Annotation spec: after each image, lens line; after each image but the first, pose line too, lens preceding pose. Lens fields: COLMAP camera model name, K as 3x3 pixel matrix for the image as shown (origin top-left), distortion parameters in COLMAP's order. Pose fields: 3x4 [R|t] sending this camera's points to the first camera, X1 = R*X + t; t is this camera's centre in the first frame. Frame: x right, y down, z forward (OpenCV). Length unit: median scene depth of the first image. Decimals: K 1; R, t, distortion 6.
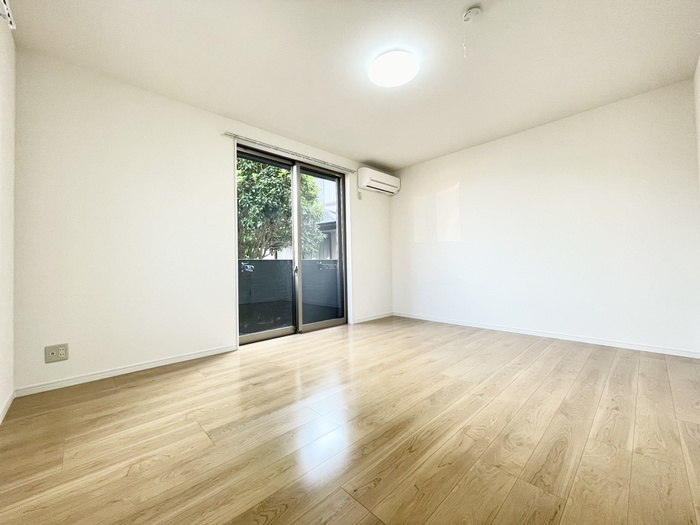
lens RADIAL K [[283.7, 0, 345.2], [0, 283.7, 260.6], [0, 0, 1]] dist [0.005381, 0.000456]
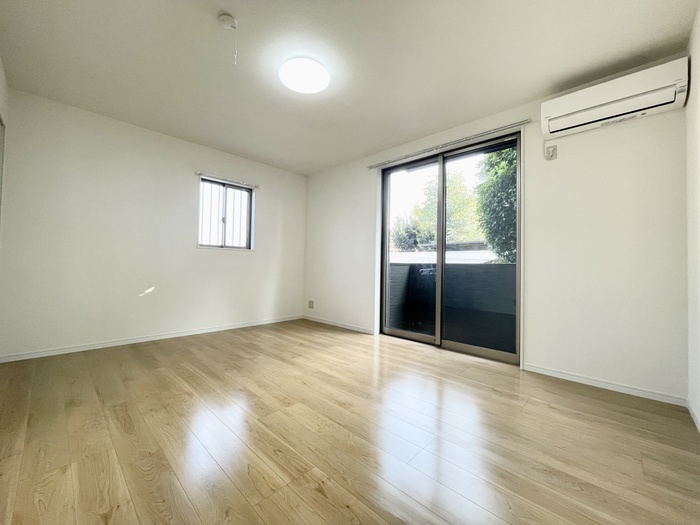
lens RADIAL K [[283.7, 0, 345.2], [0, 283.7, 260.6], [0, 0, 1]] dist [0.005381, 0.000456]
pose [[0.040931, -0.000965, -0.999162, 1.176284], [-0.004411, 0.999990, -0.001147, -0.021359], [0.999152, 0.004454, 0.040926, 1.102767]]
